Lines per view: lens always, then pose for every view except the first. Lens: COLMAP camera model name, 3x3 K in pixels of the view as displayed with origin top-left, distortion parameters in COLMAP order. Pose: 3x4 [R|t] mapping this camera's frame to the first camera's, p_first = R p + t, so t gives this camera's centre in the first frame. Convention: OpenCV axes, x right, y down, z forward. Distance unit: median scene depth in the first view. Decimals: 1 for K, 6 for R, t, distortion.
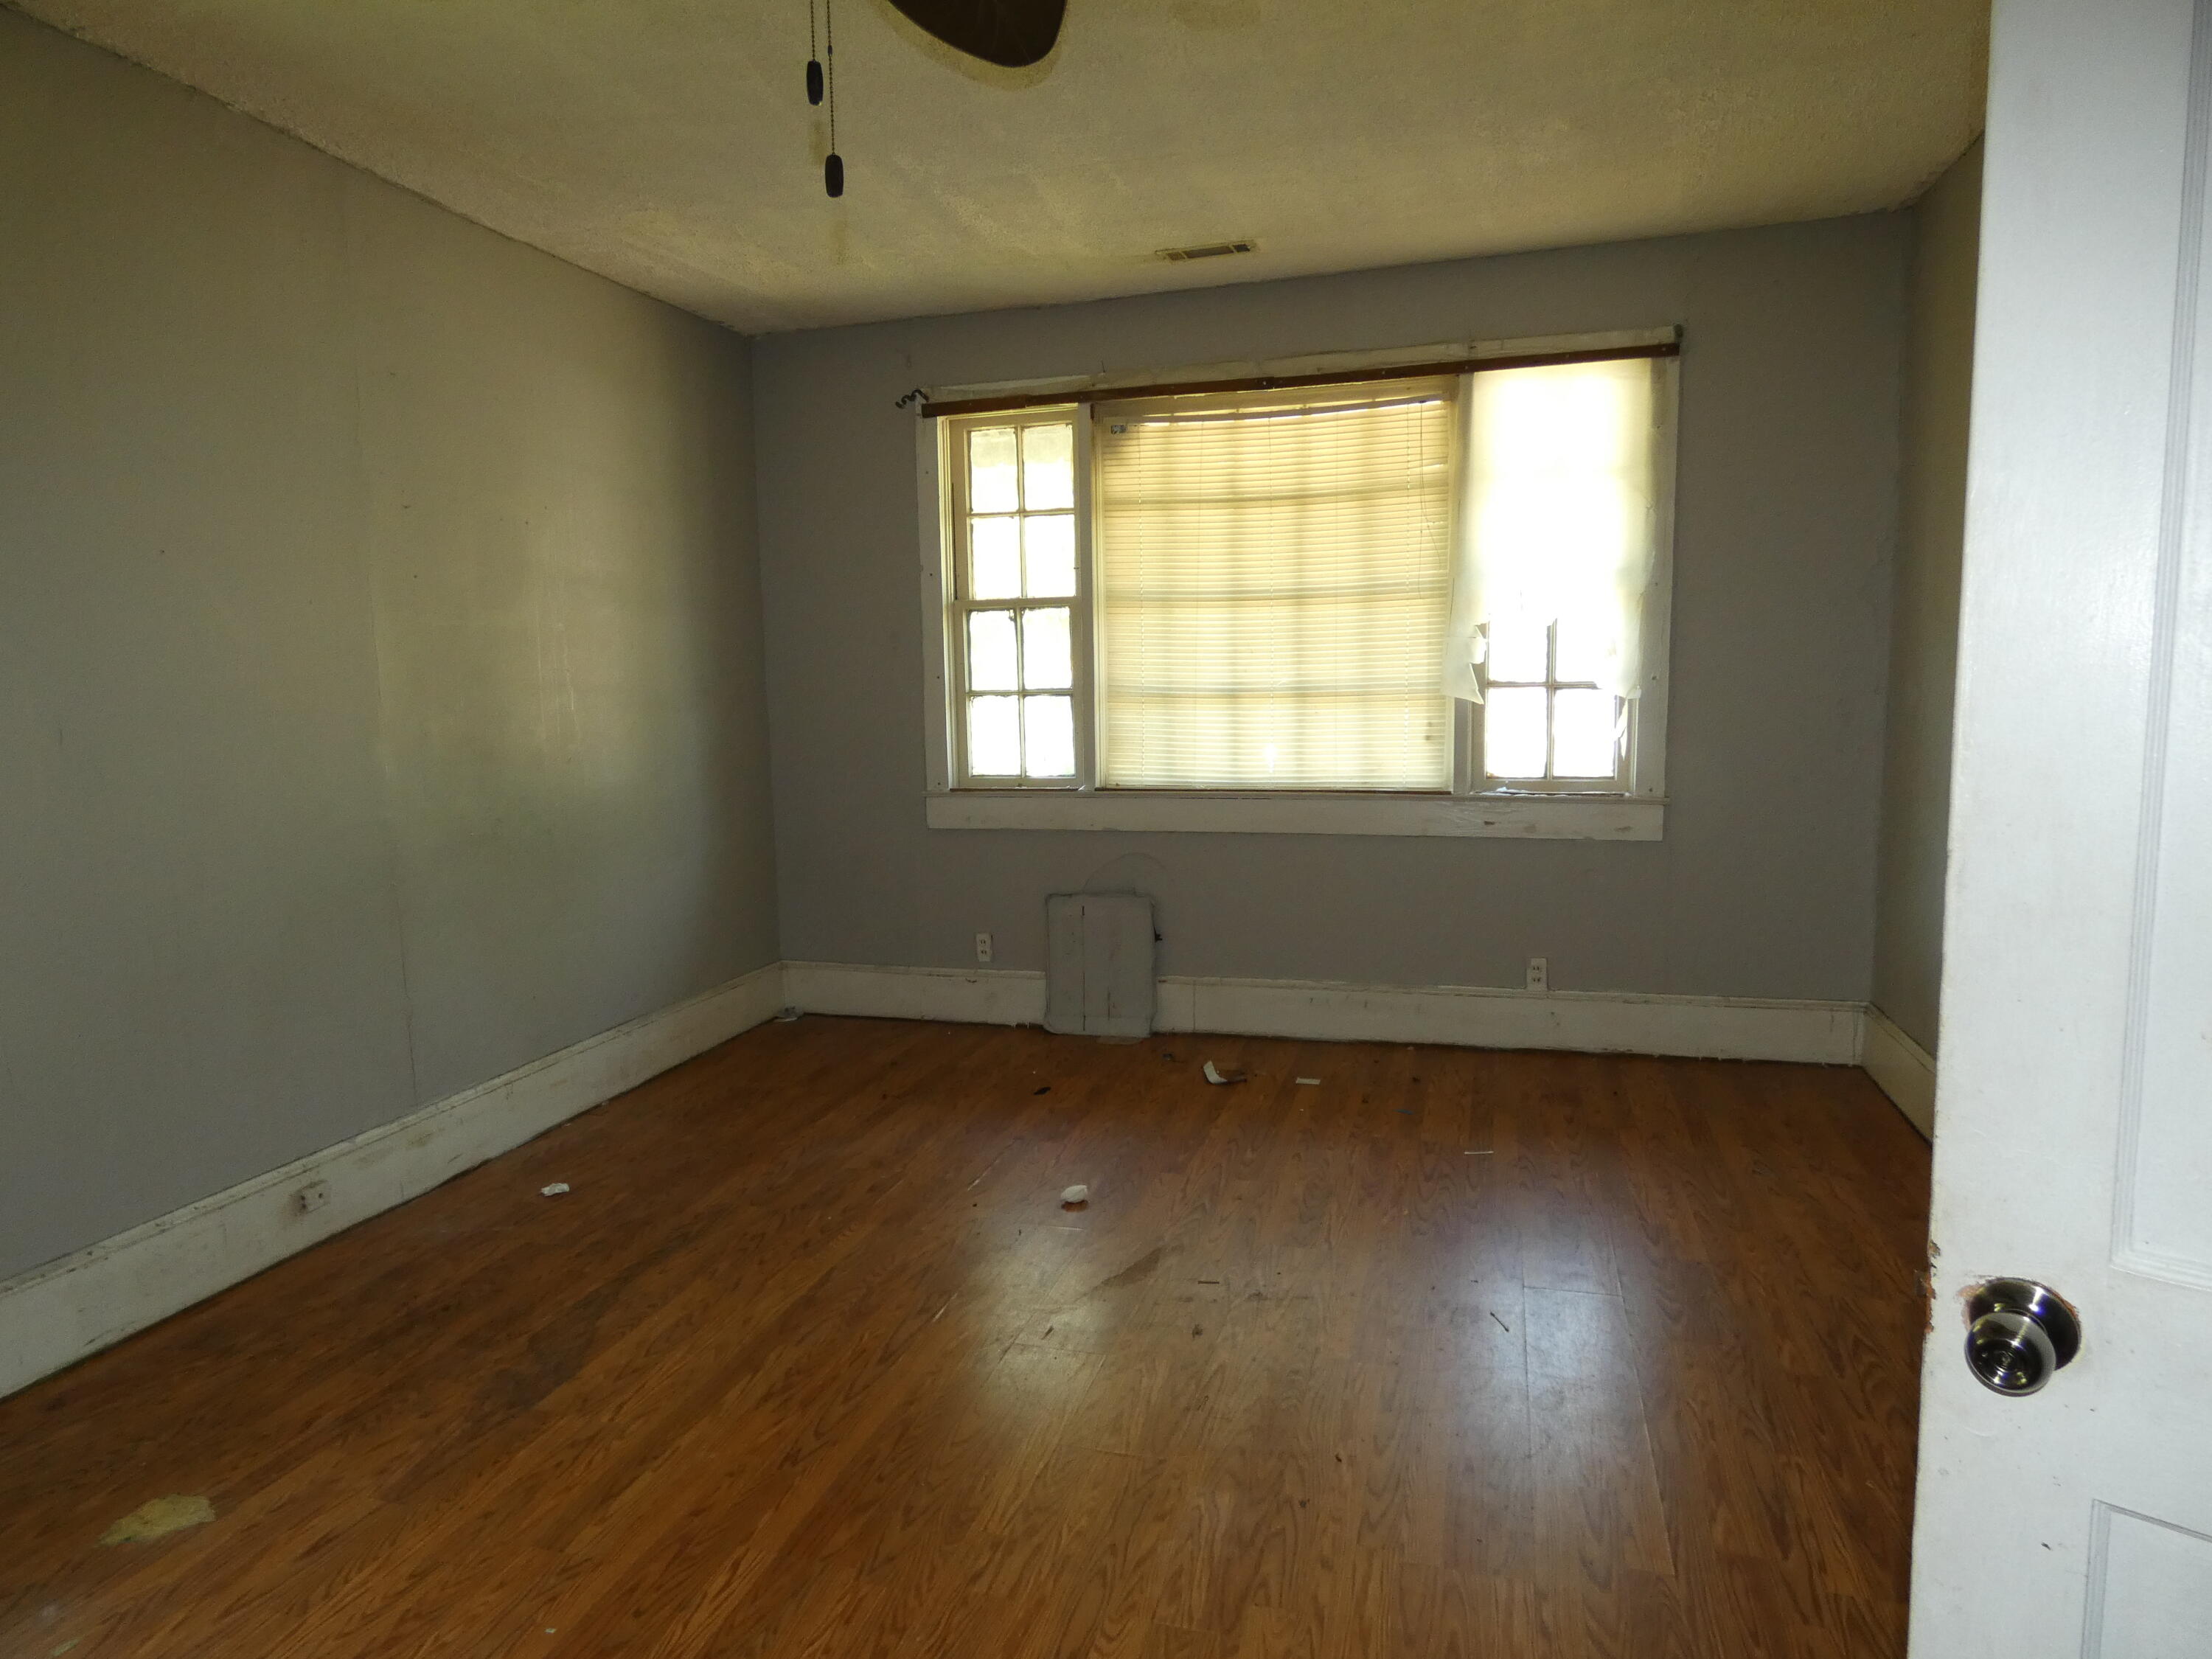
lens RADIAL K [[1300.5, 0, 1106.6], [0, 1300.5, 829.9], [0, 0, 1]] dist [-0.009941, -0.004401]
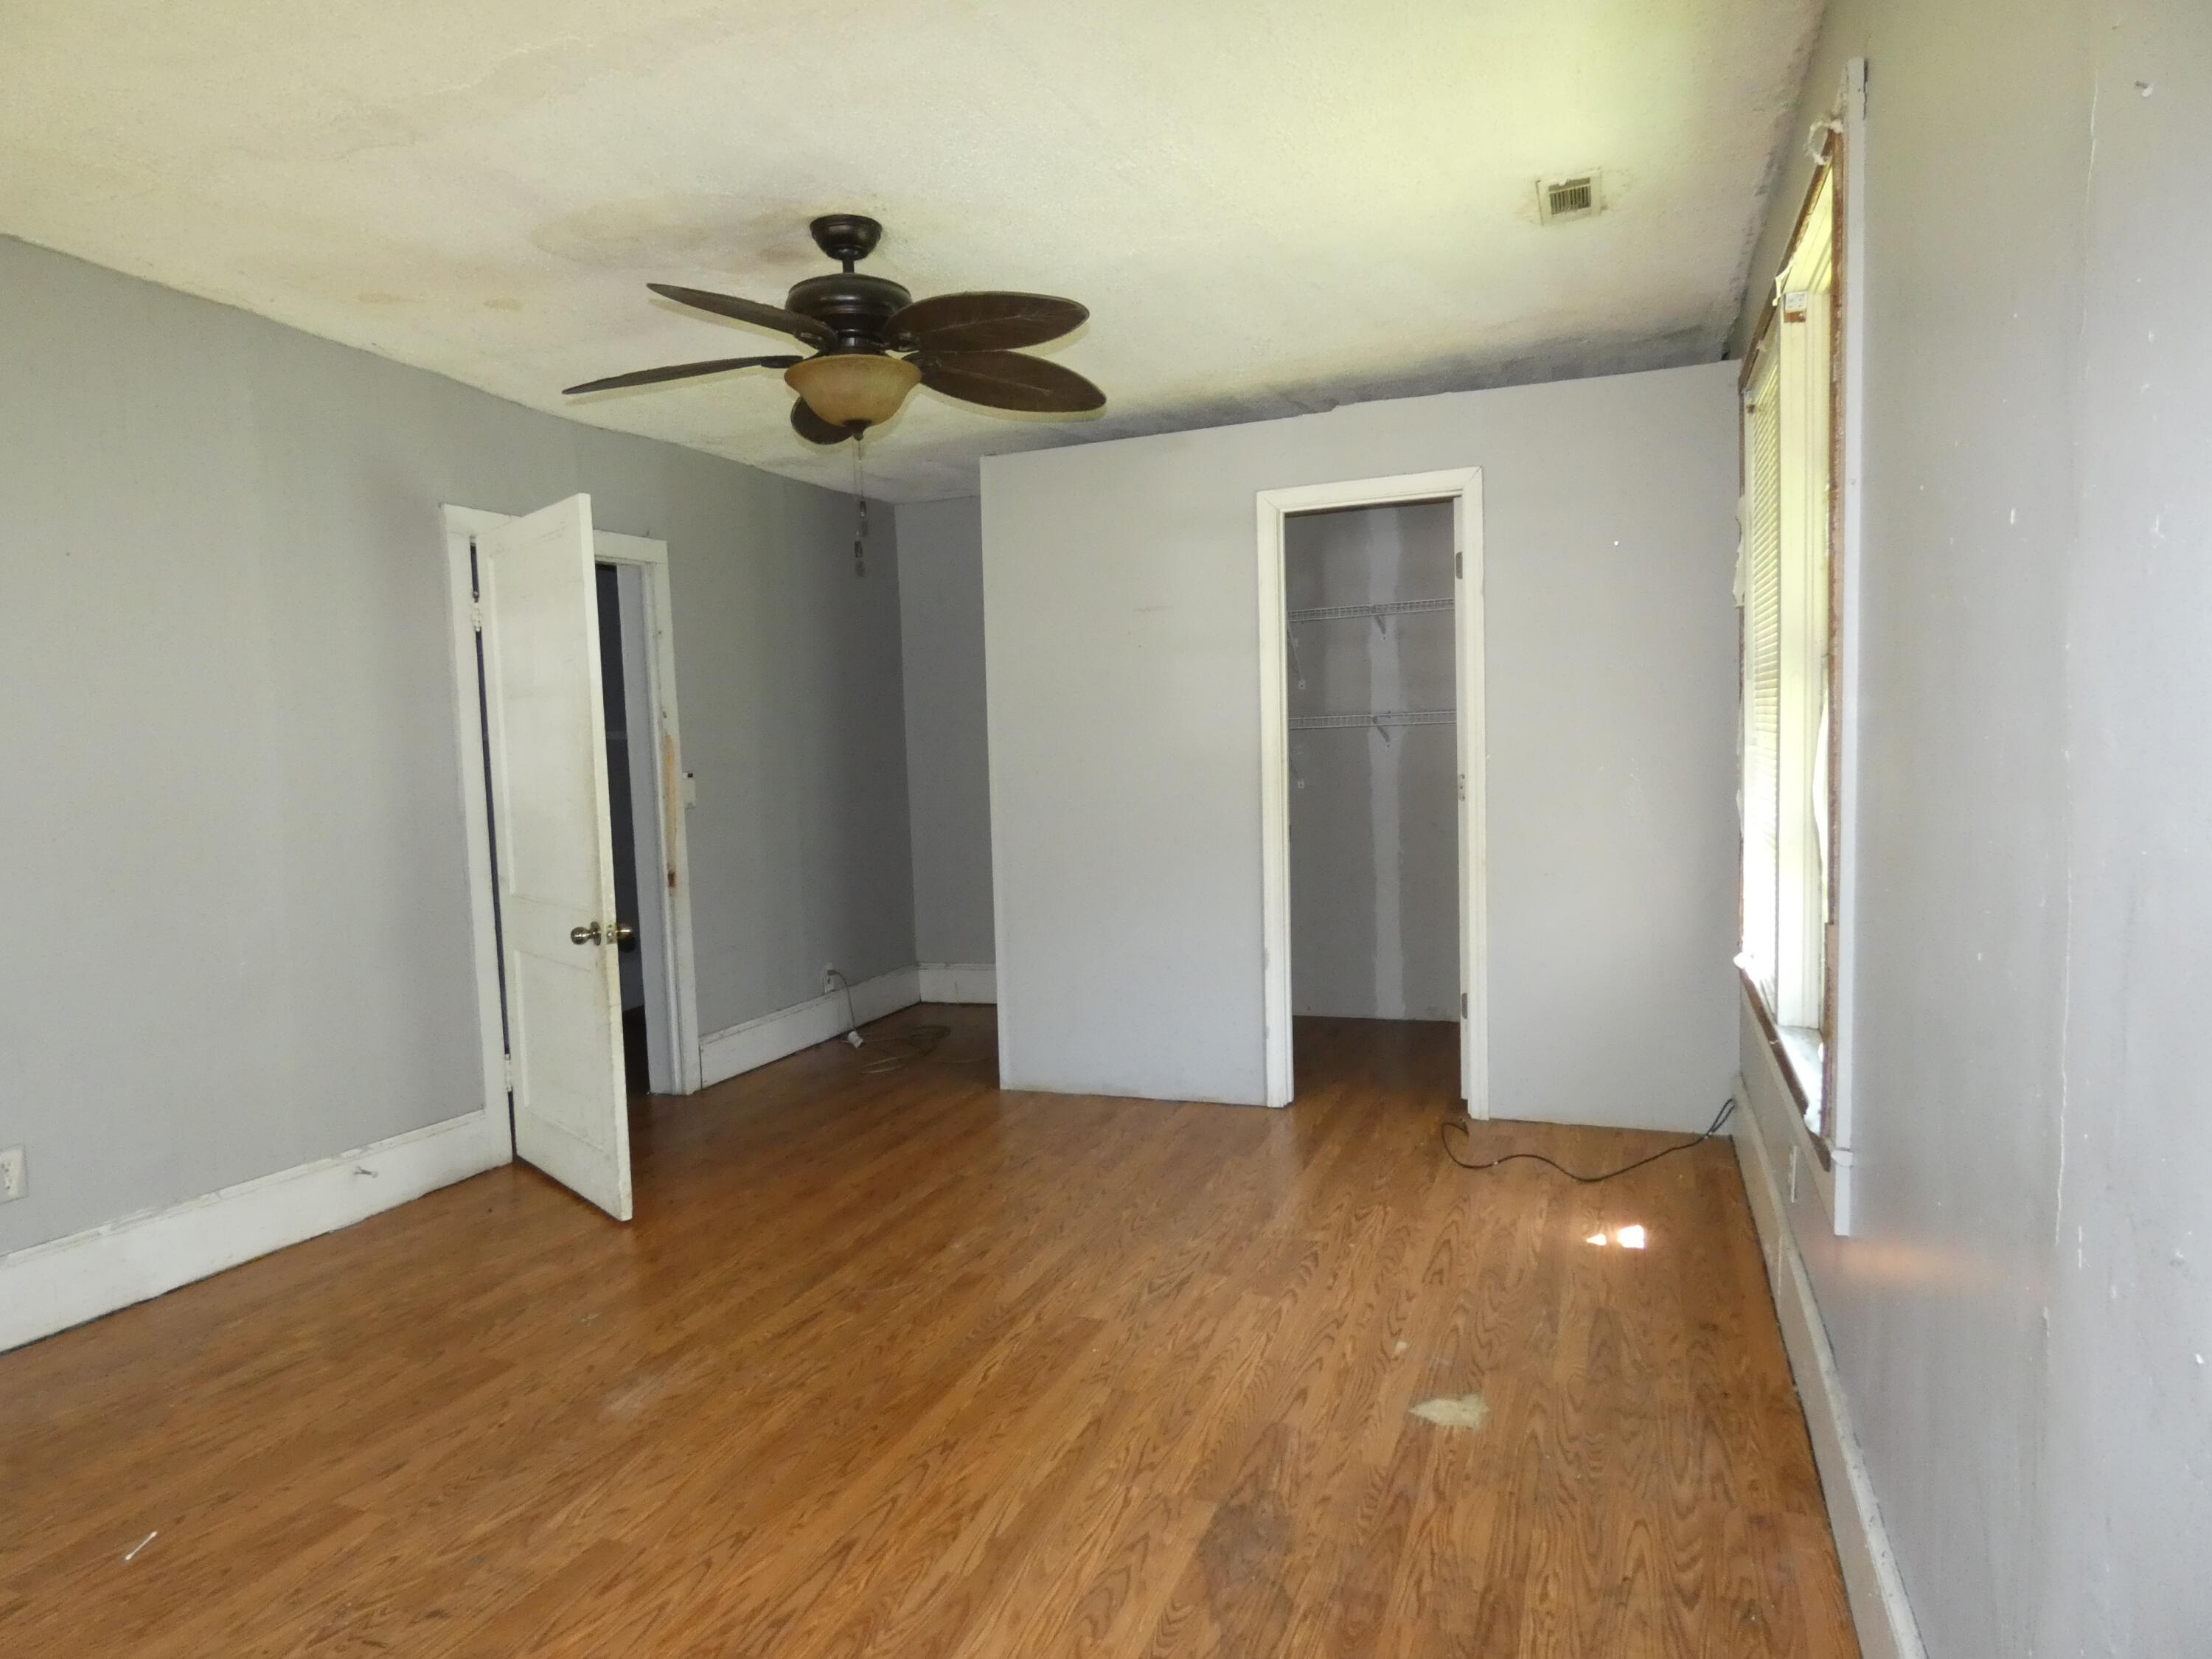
lens RADIAL K [[1300.5, 0, 1108.2], [0, 1300.5, 829.6], [0, 0, 1]] dist [-0.009941, -0.004401]
pose [[-0.994510, 0.042744, 0.095518, -0.487432], [0.060027, 0.980689, 0.186132, -0.229717], [-0.085718, 0.190844, -0.977871, 1.894055]]
